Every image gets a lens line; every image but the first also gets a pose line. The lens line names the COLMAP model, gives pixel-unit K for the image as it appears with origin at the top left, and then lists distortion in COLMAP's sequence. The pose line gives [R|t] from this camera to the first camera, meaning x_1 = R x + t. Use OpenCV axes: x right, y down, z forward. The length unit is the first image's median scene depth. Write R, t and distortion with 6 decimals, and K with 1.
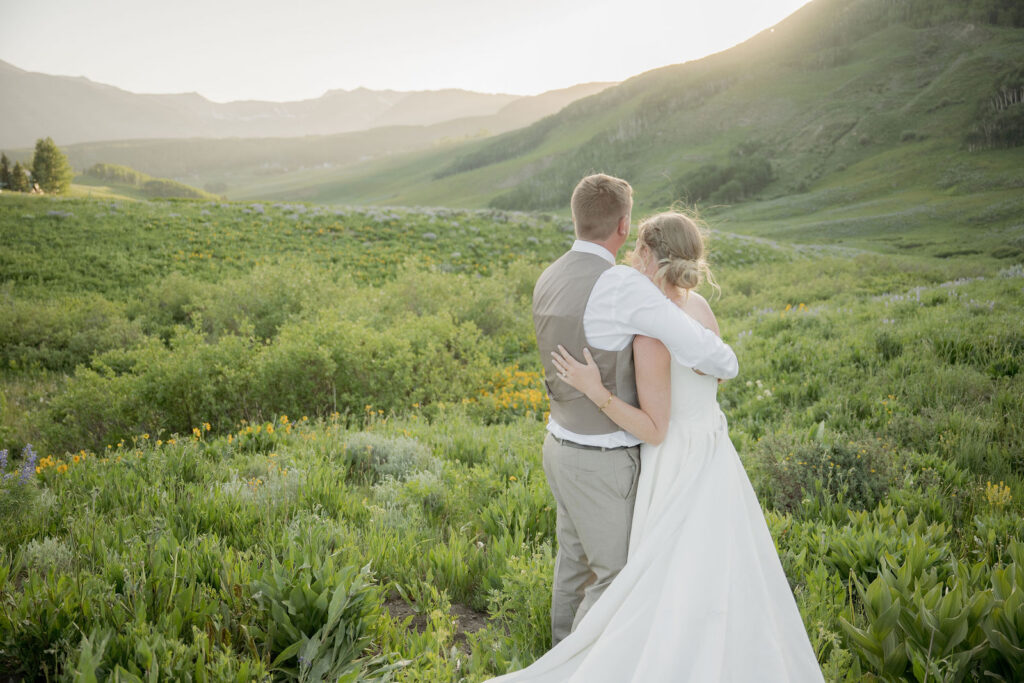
lens RADIAL K [[906.8, 0, 517.9], [0, 906.8, 339.0], [0, 0, 1]] dist [-0.059439, 0.130389]
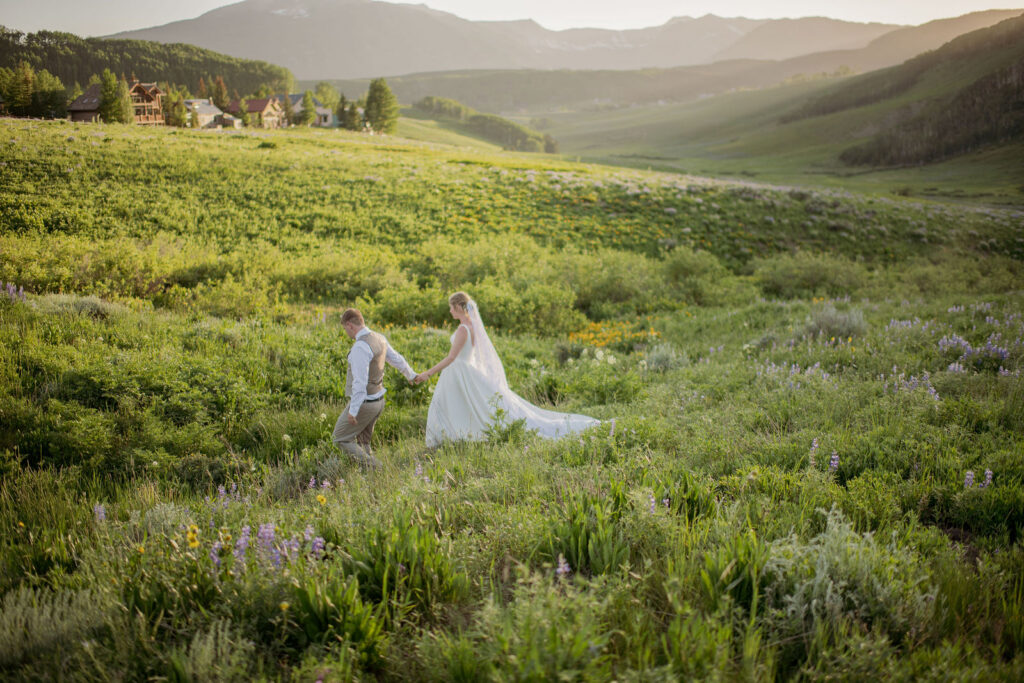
lens RADIAL K [[1024.0, 0, 516.6], [0, 1024.0, 337.3], [0, 0, 1]] dist [-0.097245, 0.094776]
pose [[0.940711, 0.097613, -0.324860, 0.140827], [-0.085371, 0.995004, 0.051761, -0.006853], [0.328289, -0.020959, 0.944345, -0.242756]]
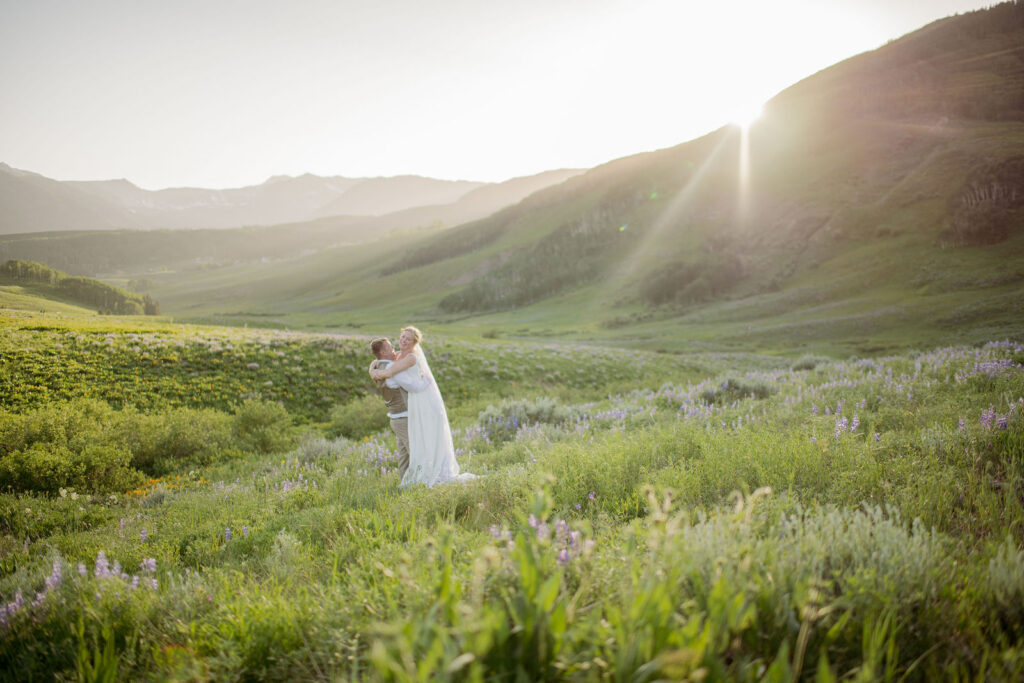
lens RADIAL K [[1024.0, 0, 516.6], [0, 1024.0, 337.3], [0, 0, 1]] dist [-0.097245, 0.094776]
pose [[0.999439, -0.003315, 0.033332, 0.182874], [0.007027, 0.993698, -0.111868, -0.003293], [-0.032751, 0.112040, 0.993164, -0.275598]]
